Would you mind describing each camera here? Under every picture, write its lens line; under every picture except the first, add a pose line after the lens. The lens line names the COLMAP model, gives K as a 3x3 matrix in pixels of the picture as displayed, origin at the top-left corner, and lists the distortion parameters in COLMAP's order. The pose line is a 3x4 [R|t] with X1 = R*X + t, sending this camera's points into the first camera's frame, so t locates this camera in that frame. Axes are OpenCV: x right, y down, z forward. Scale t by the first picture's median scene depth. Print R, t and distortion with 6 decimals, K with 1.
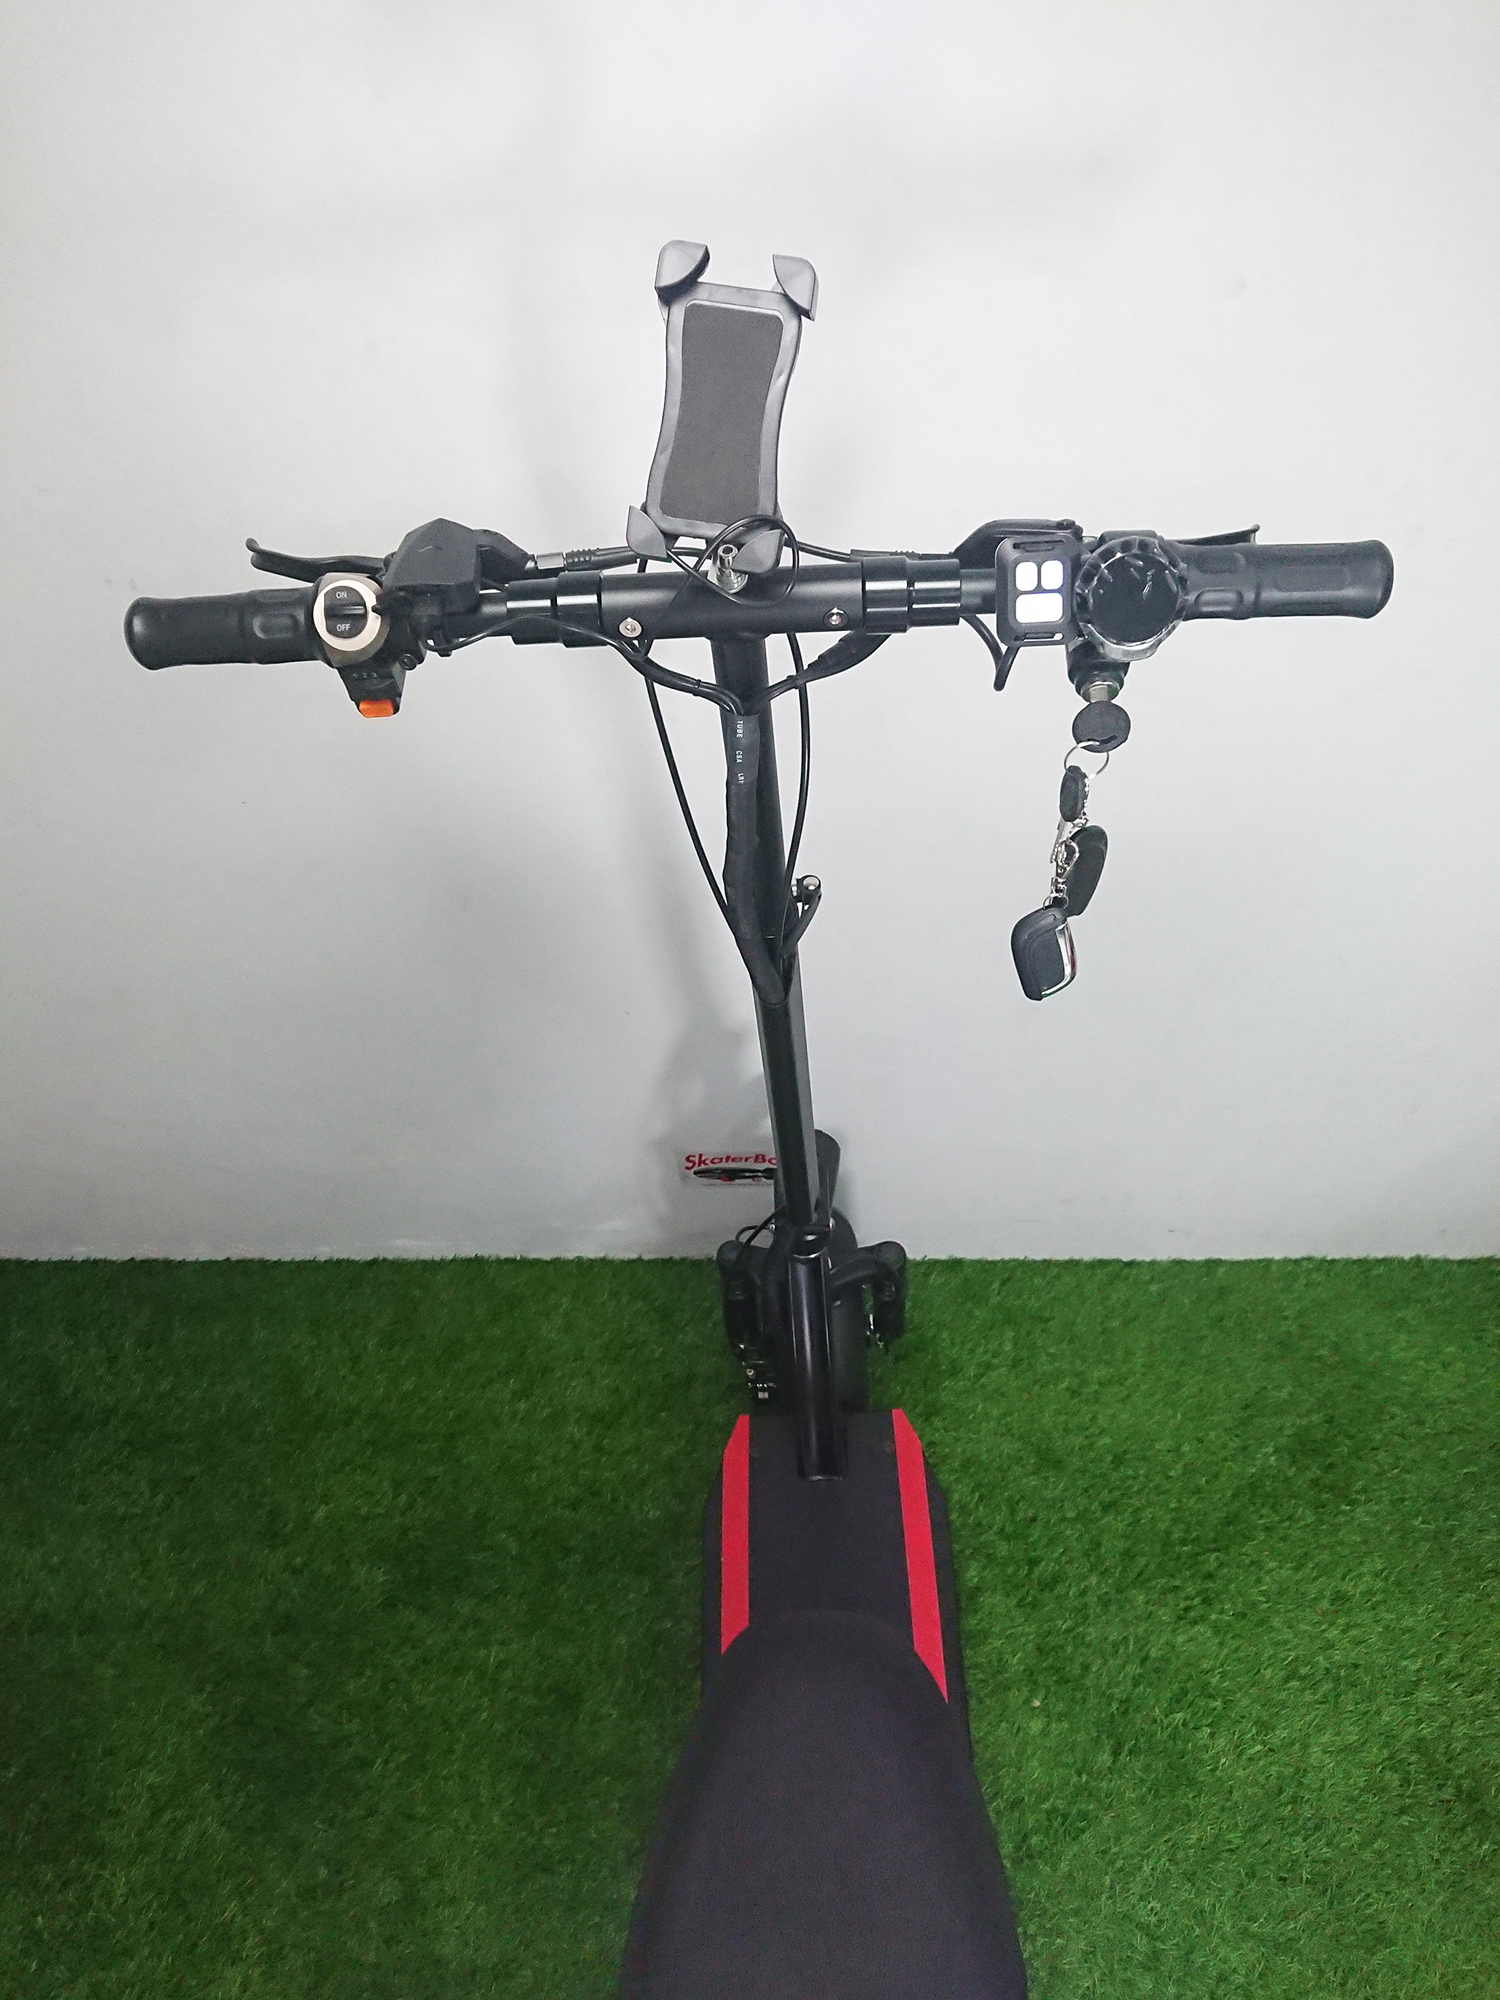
lens RADIAL K [[1702.1, 0, 745.3], [0, 1702.1, 1018.1], [0, 0, 1]] dist [0.015147, 0.032998]
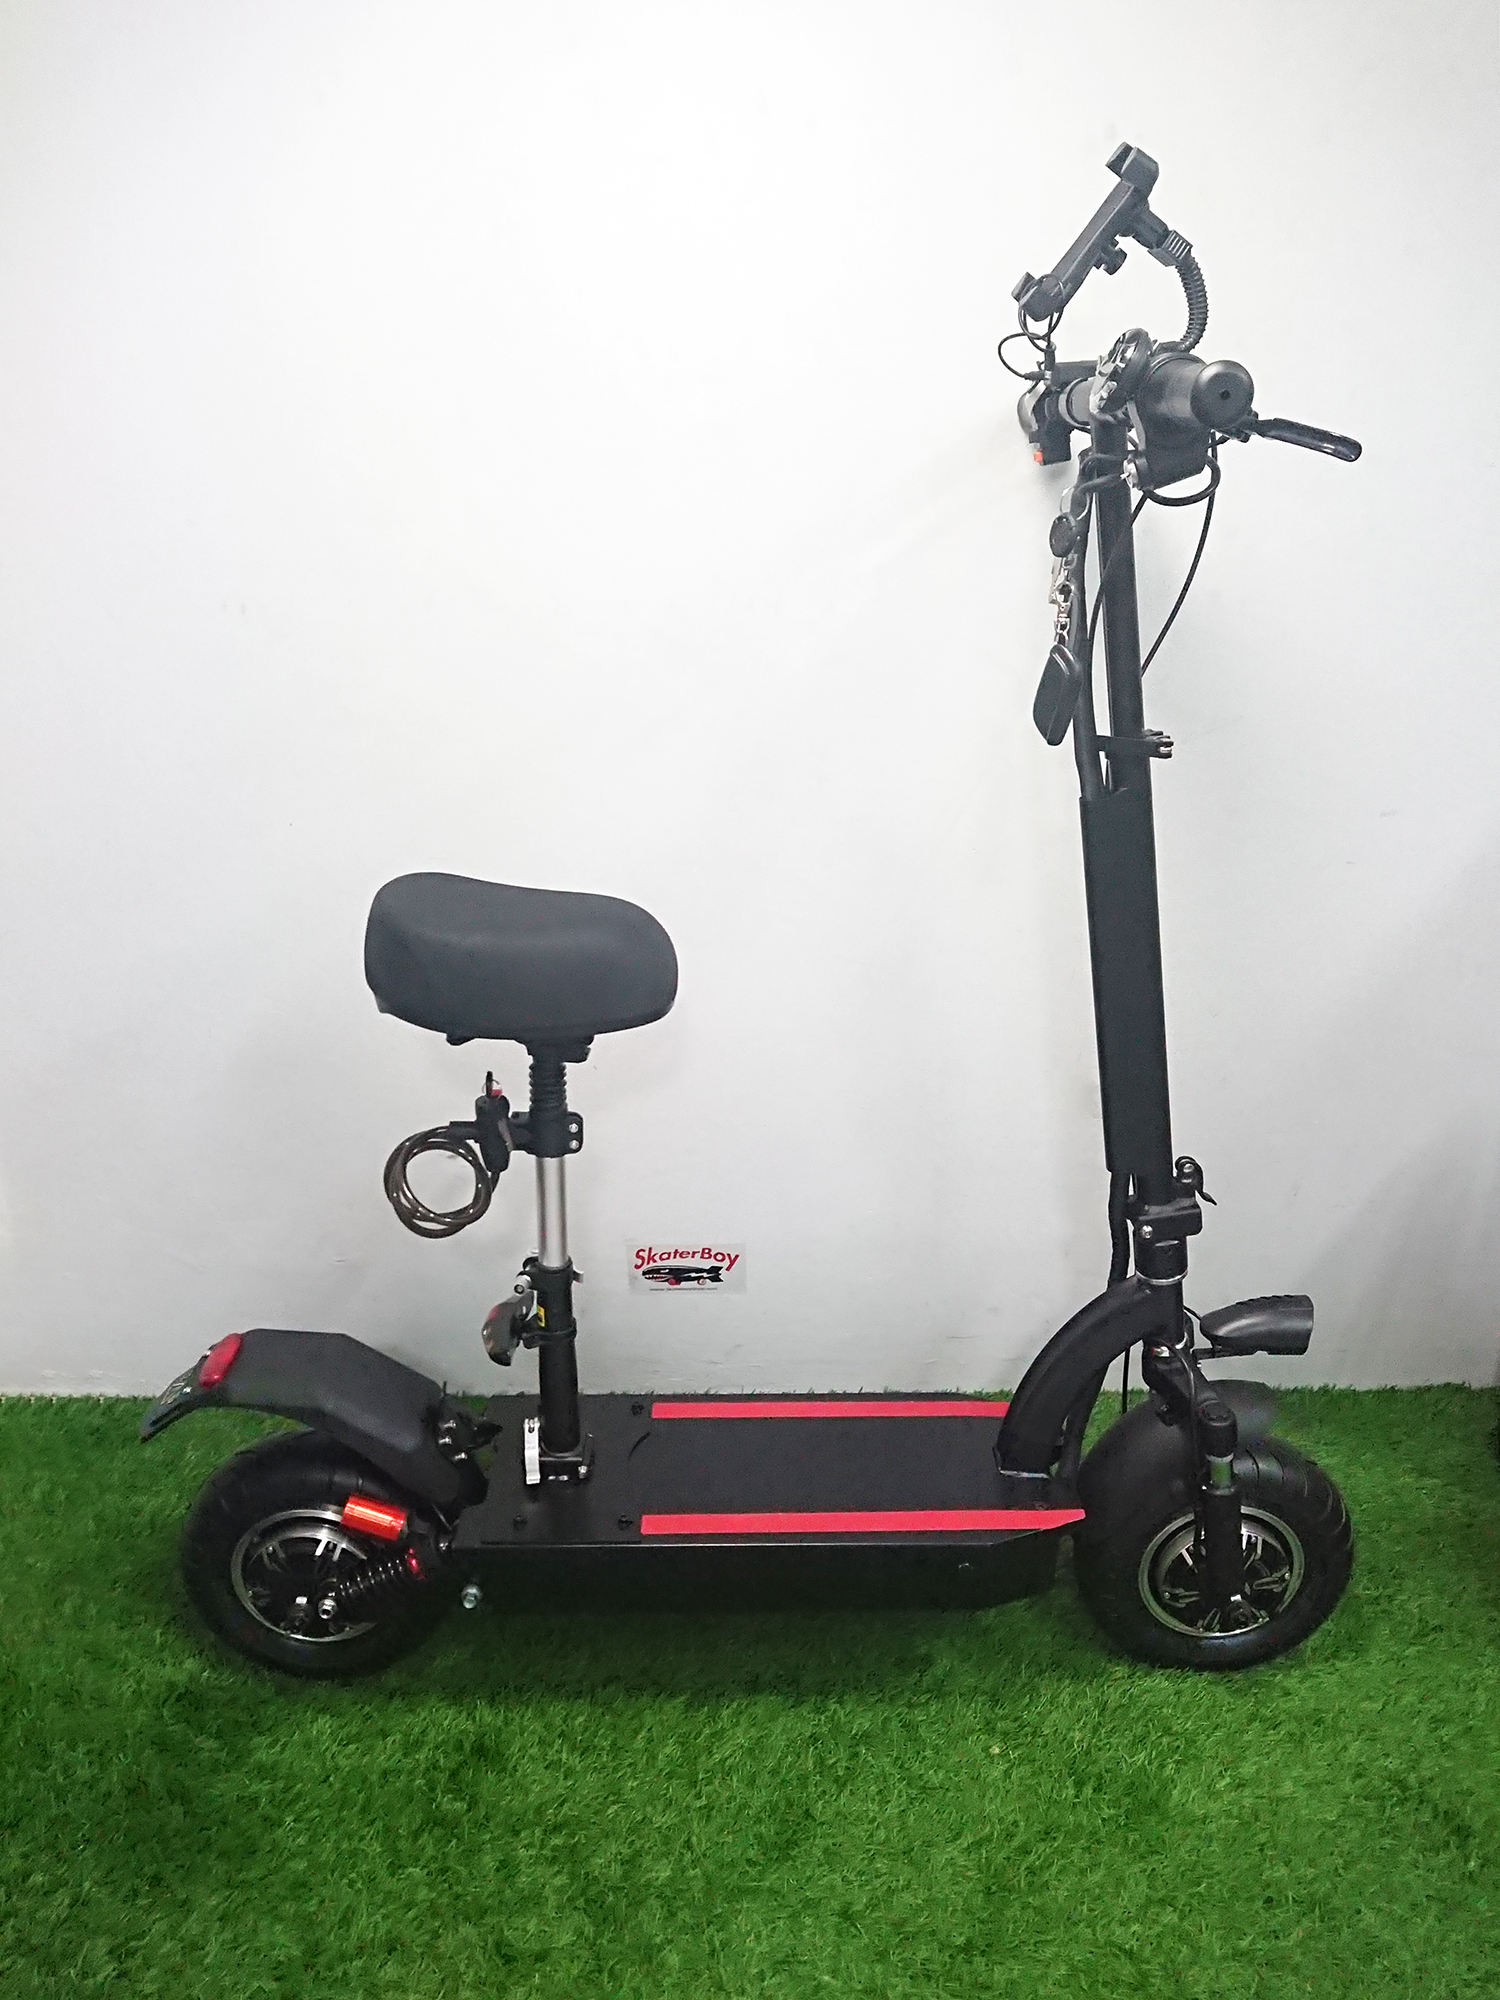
lens RADIAL K [[1702.1, 0, 753.7], [0, 1702.1, 984.8], [0, 0, 1]] dist [0.015147, 0.032998]
pose [[0.997443, 0.029763, 0.064971, -0.035492], [0.000388, 0.906879, -0.421392, 0.374691], [-0.071463, 0.420340, 0.904548, -0.030778]]
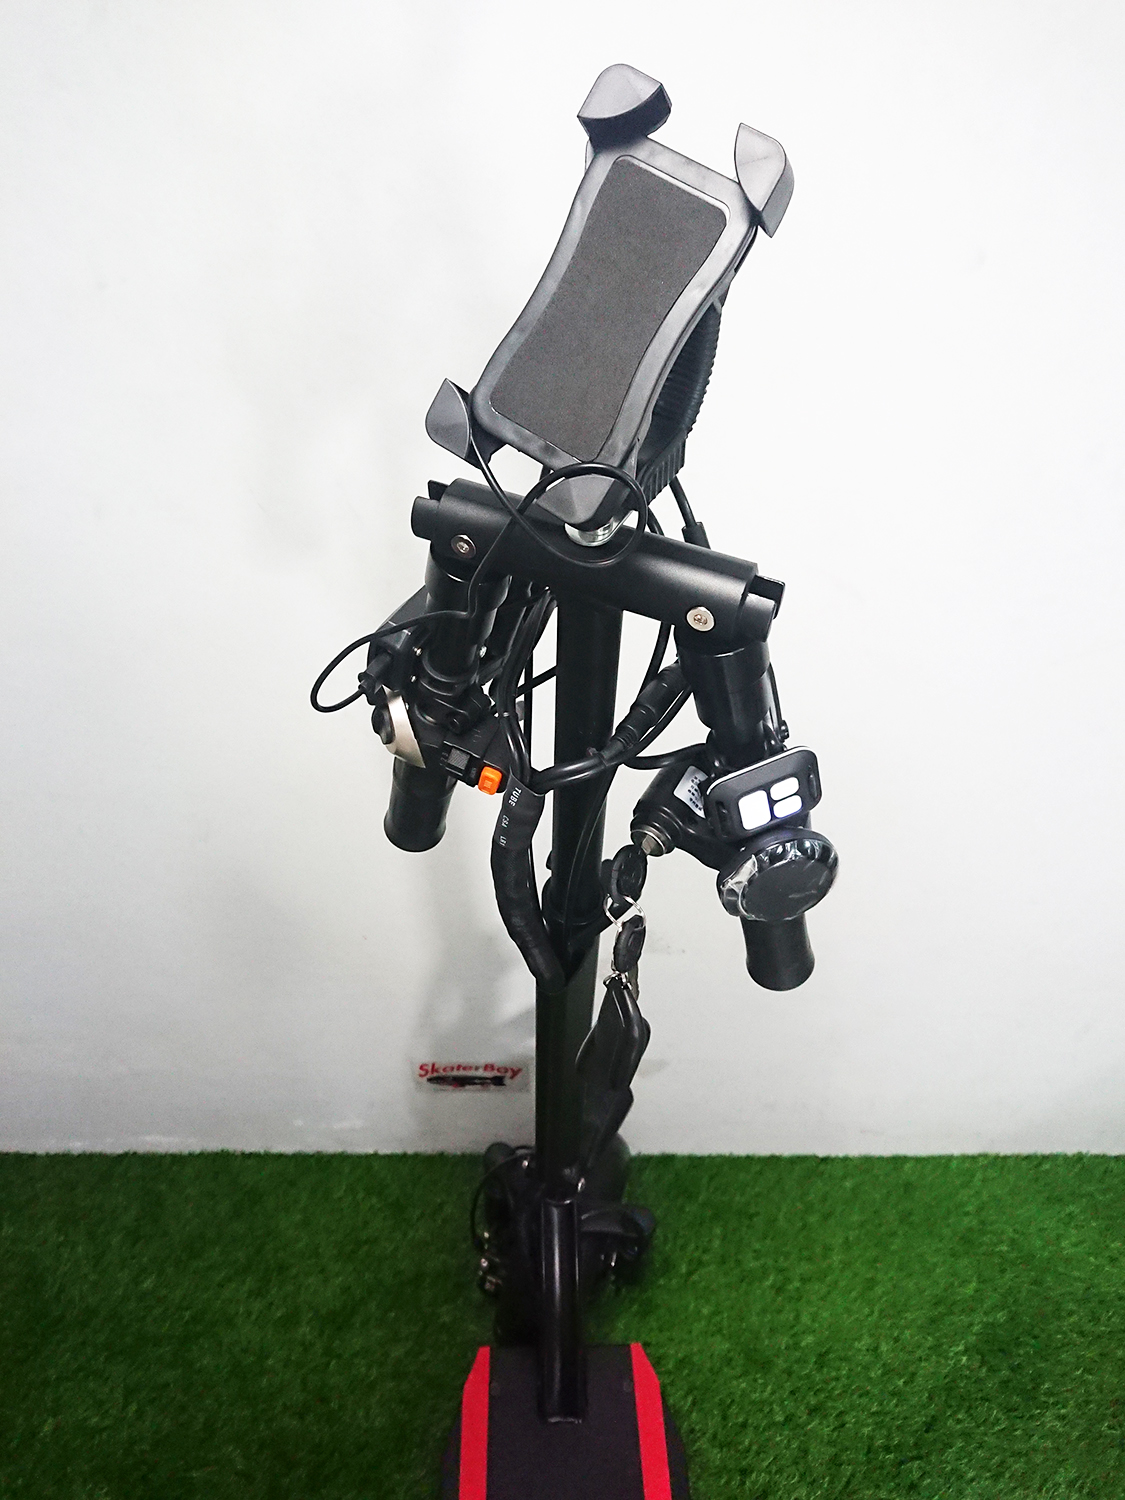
lens RADIAL K [[1276.6, 0, 558.0], [0, 1276.6, 746.3], [0, 0, 1]] dist [0.015147, 0.032998]
pose [[0.998213, 0.018913, 0.056685, 0.002407], [-0.013204, 0.994956, -0.099437, -0.039048], [-0.058280, 0.098511, 0.993428, 0.175994]]
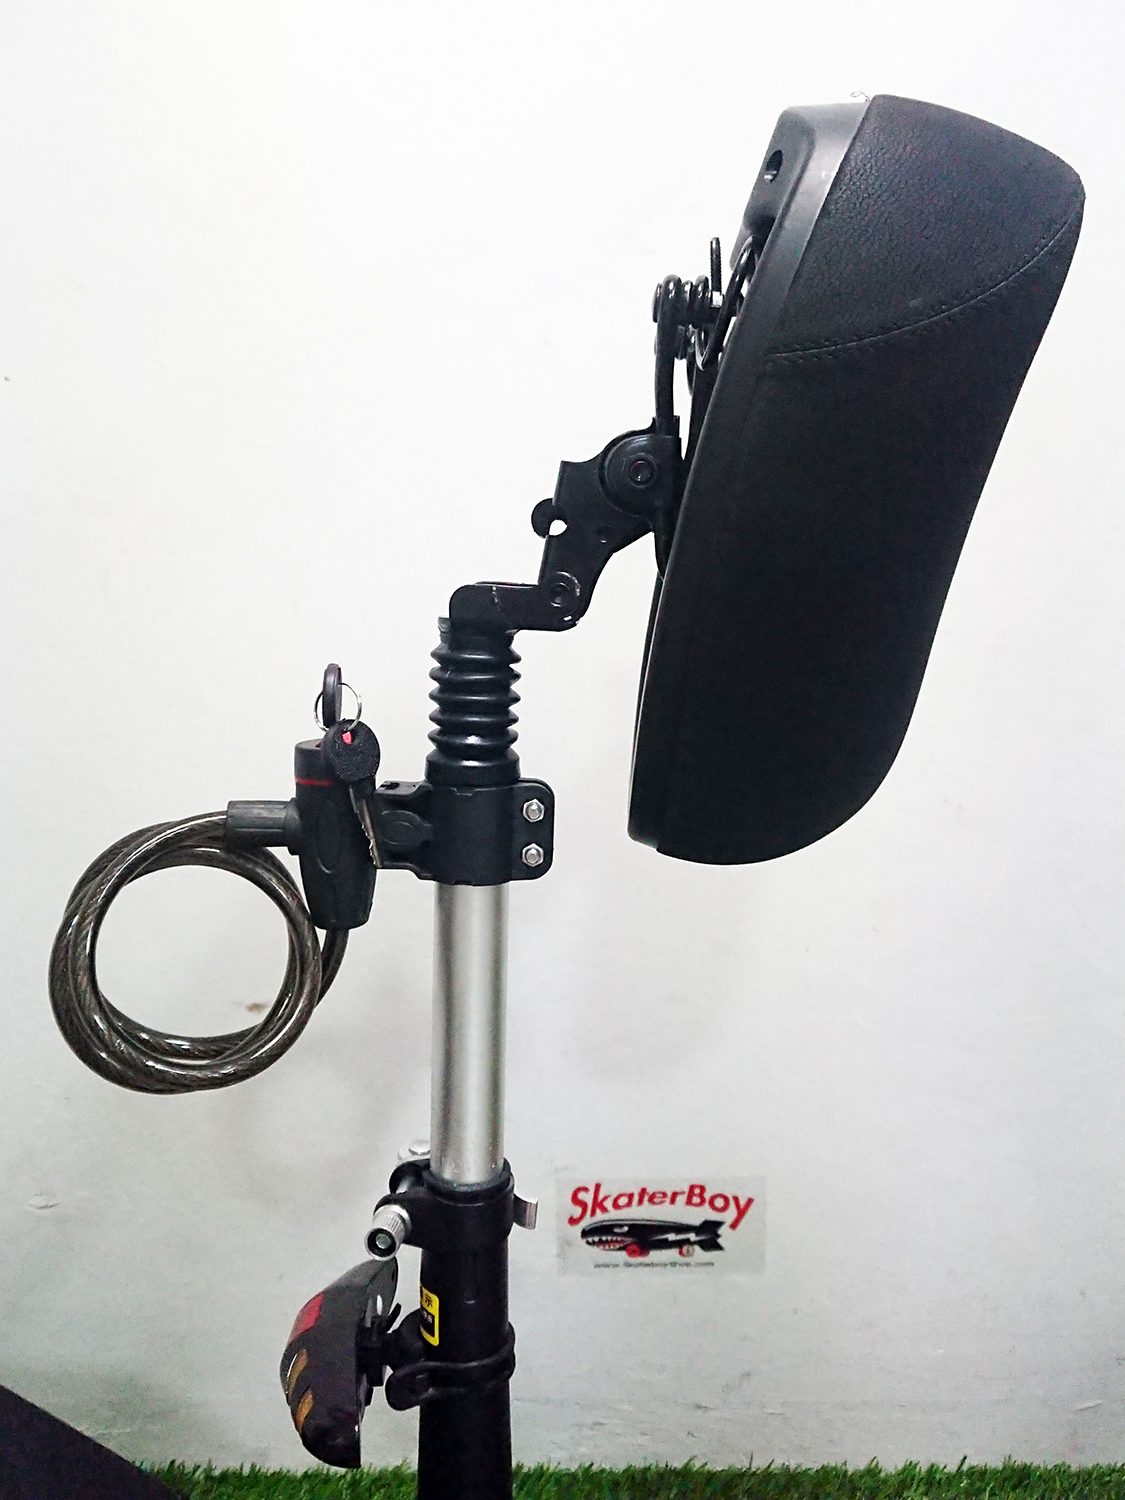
lens RADIAL K [[1276.6, 0, 552.4], [0, 1276.6, 687.3], [0, 0, 1]] dist [0.015147, 0.032998]
pose [[0.996365, 0.052539, 0.067052, -0.081125], [0.002875, 0.765956, -0.642887, 0.234242], [-0.085136, 0.640743, 0.763021, 0.539370]]
